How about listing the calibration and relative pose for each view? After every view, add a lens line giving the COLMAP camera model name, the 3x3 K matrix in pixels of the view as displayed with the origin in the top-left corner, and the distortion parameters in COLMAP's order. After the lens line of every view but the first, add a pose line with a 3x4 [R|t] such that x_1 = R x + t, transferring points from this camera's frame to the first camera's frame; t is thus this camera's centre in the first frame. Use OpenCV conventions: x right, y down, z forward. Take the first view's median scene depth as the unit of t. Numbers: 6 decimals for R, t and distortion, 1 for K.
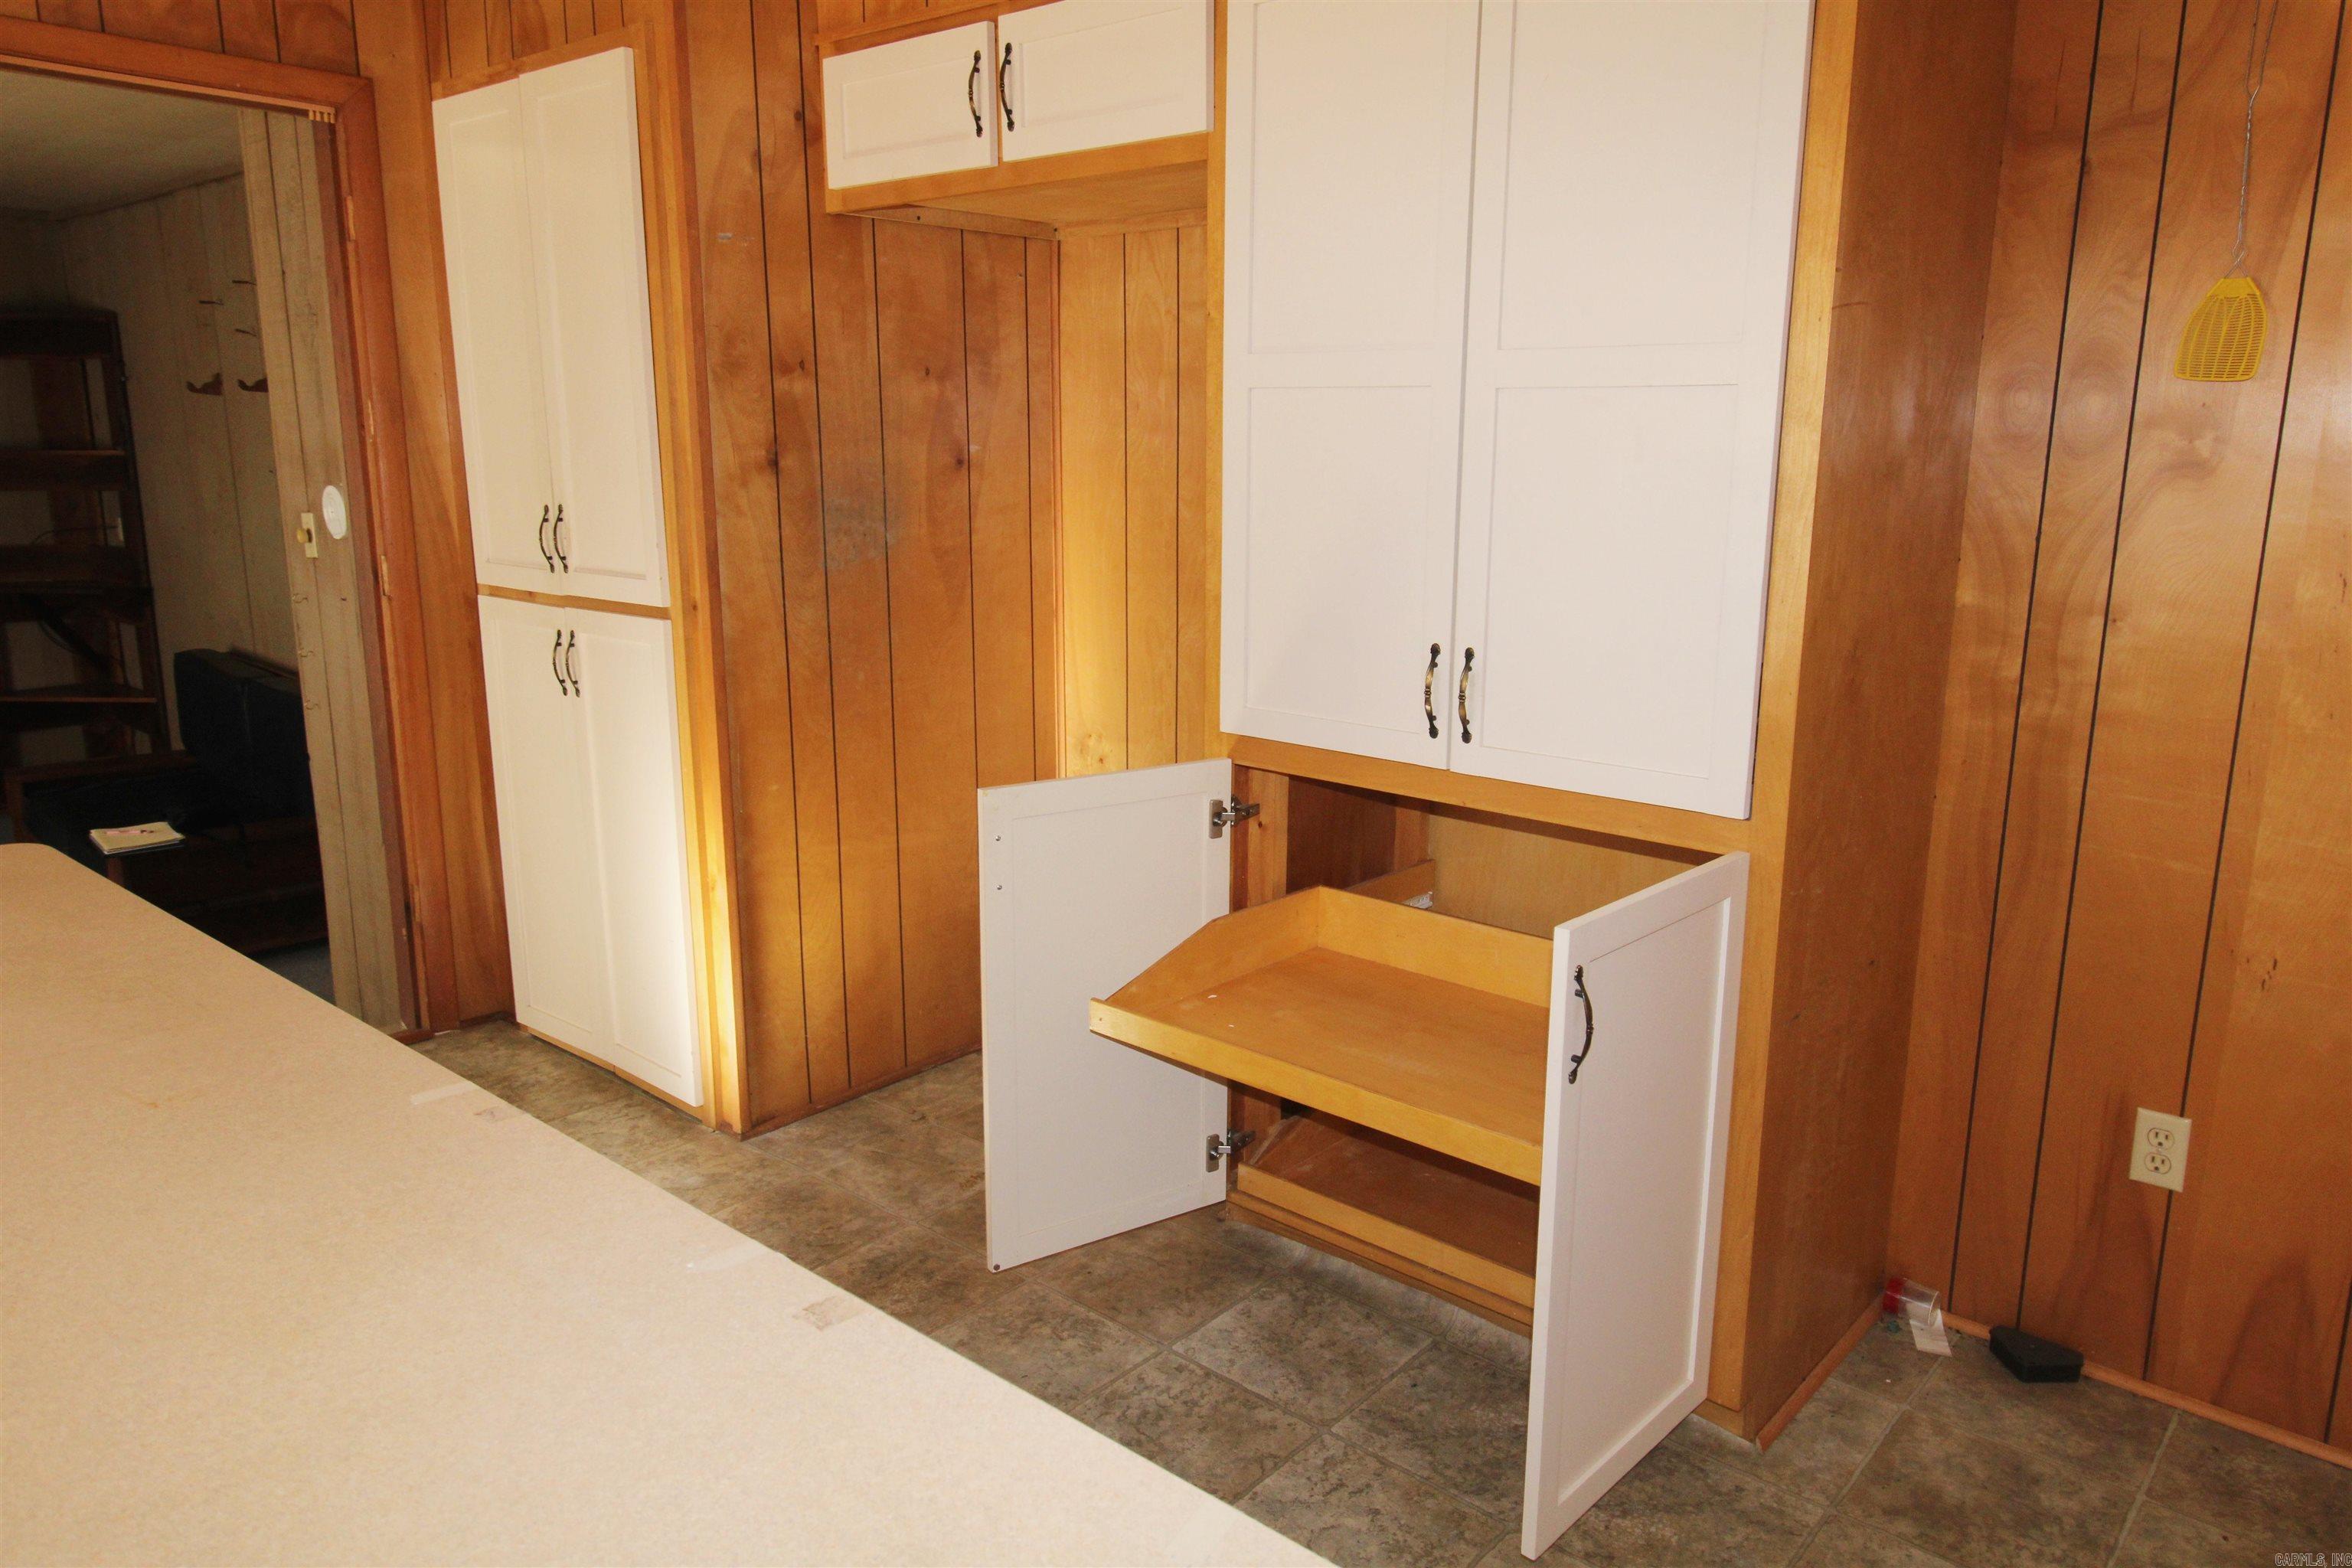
lens RADIAL K [[1606.8, 0, 1183.1], [0, 1606.8, 774.8], [0, 0, 1]] dist [0.014460, -0.012751]
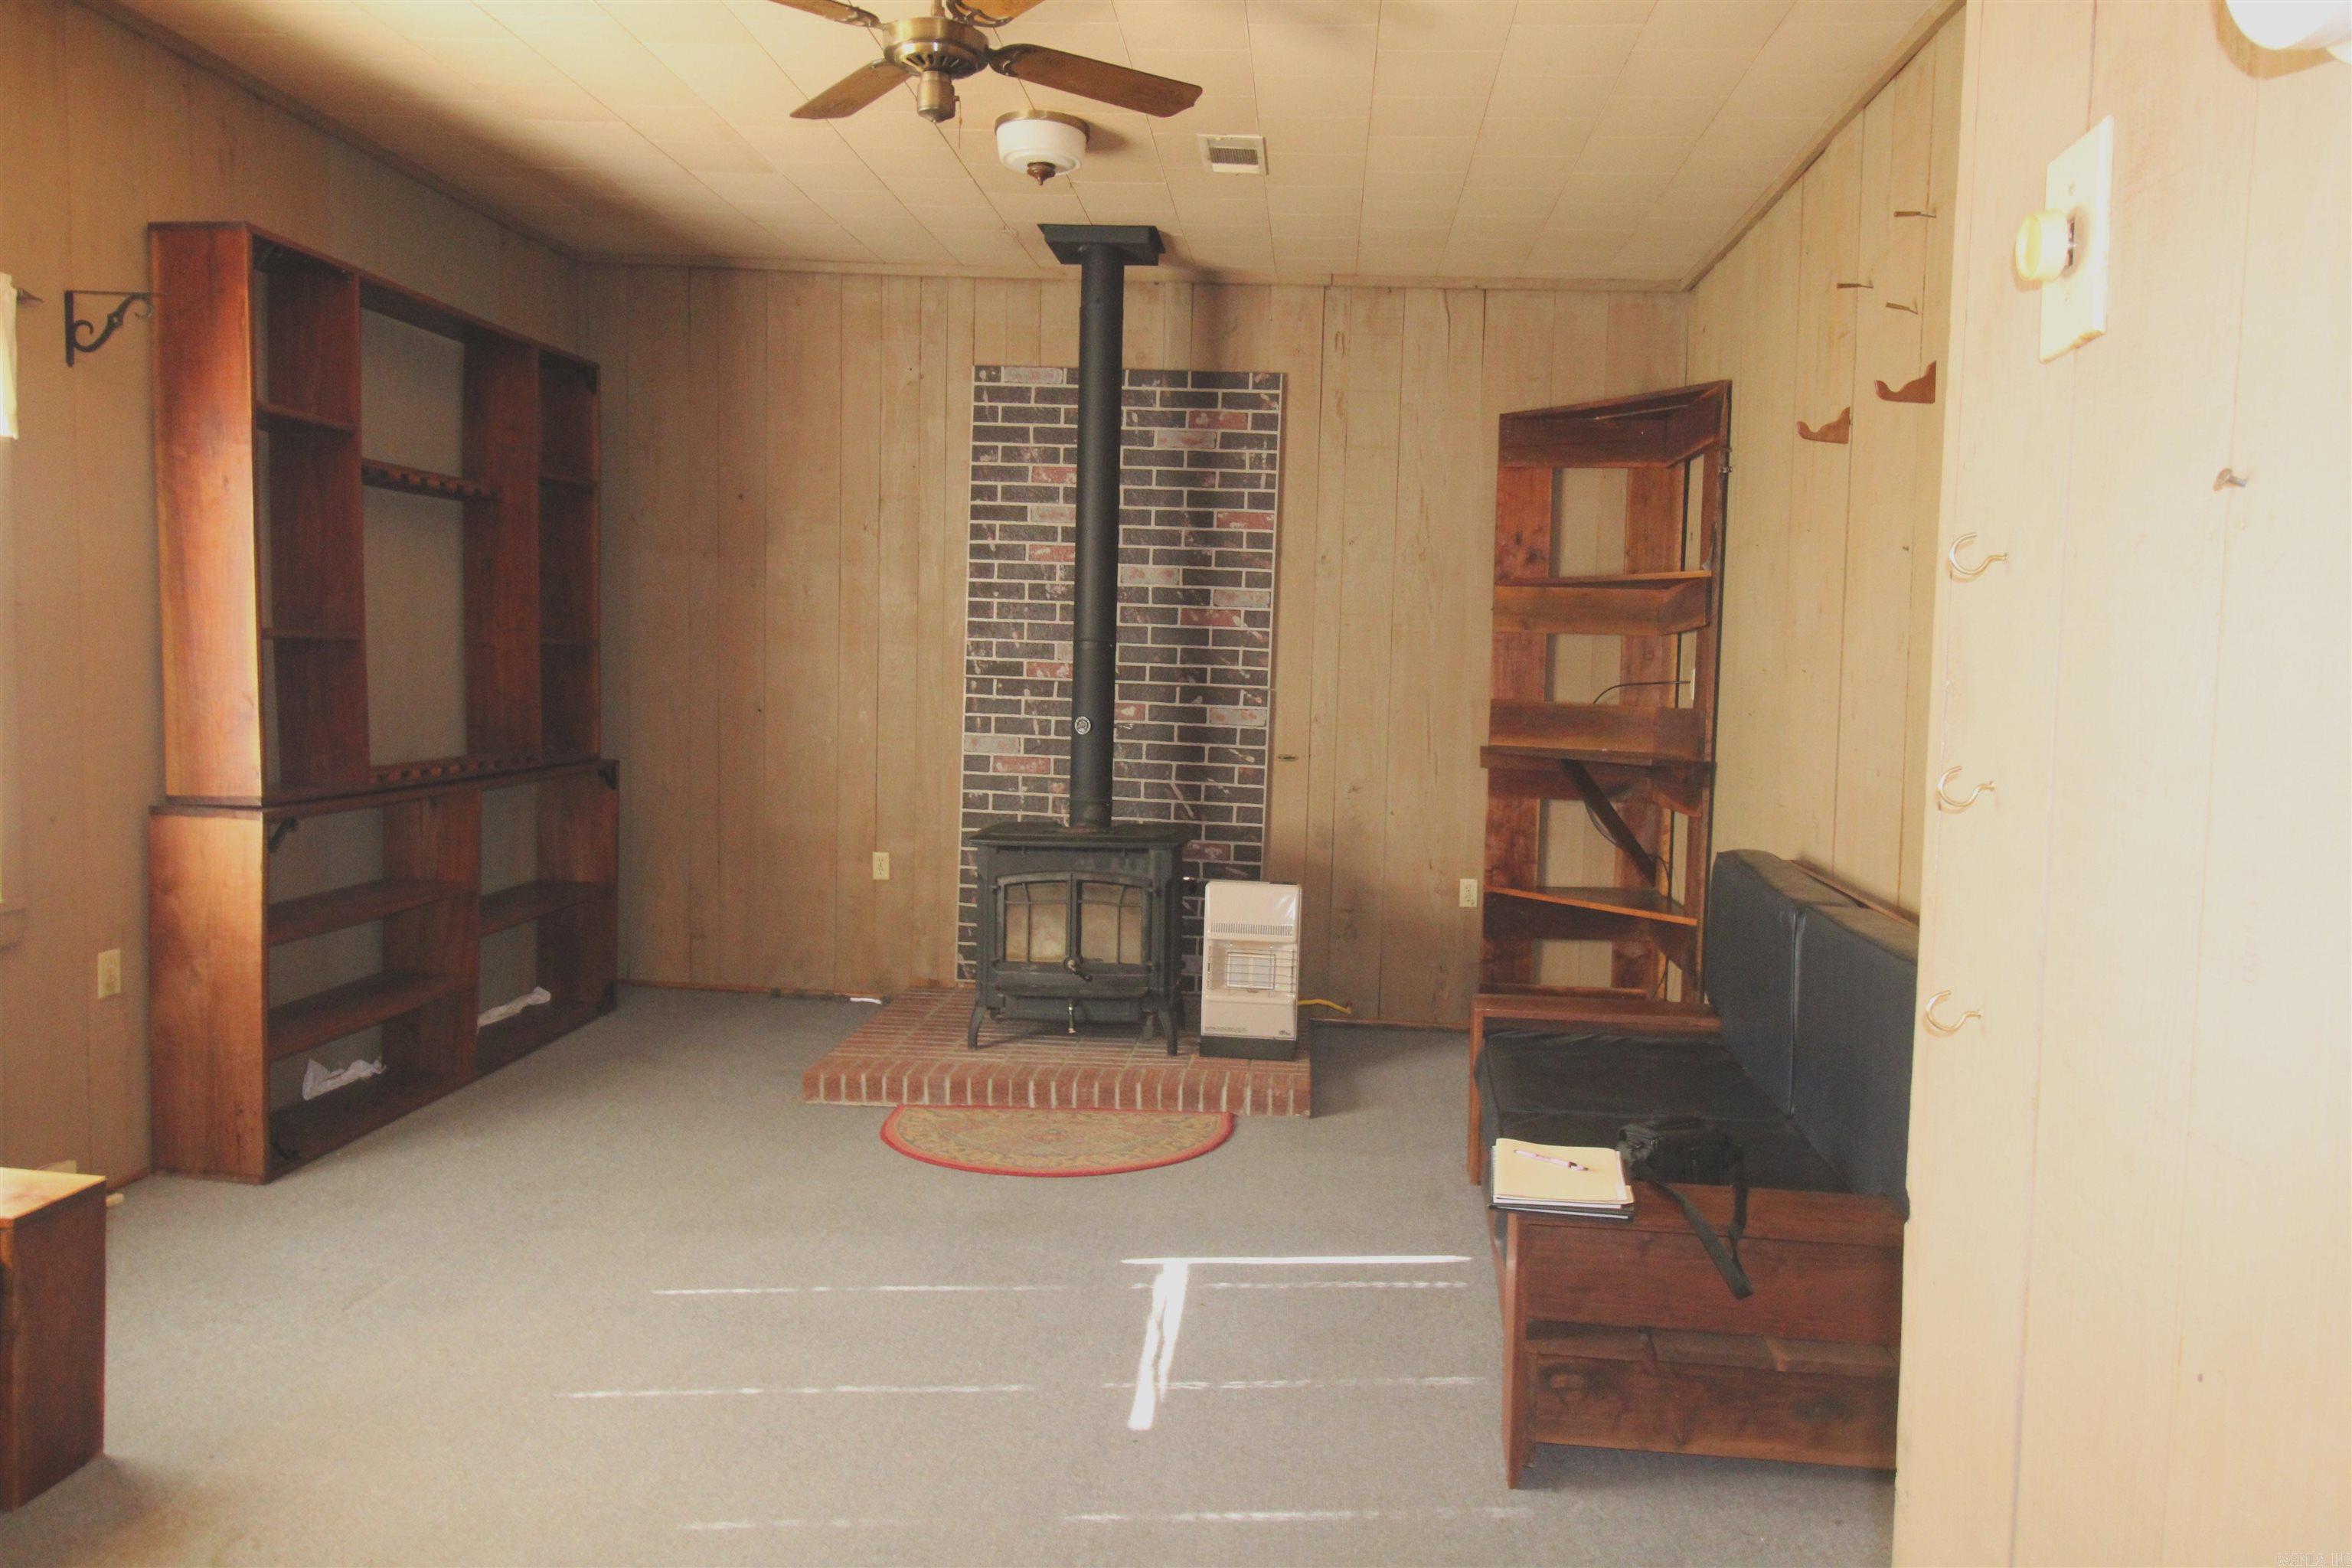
lens RADIAL K [[1606.8, 0, 1182.6], [0, 1606.8, 775.7], [0, 0, 1]] dist [0.014460, -0.012751]
pose [[0.603012, 0.059201, -0.795532, -0.222264], [-0.184743, 0.980496, -0.067069, -0.021215], [0.776046, 0.187413, 0.602188, 0.400643]]
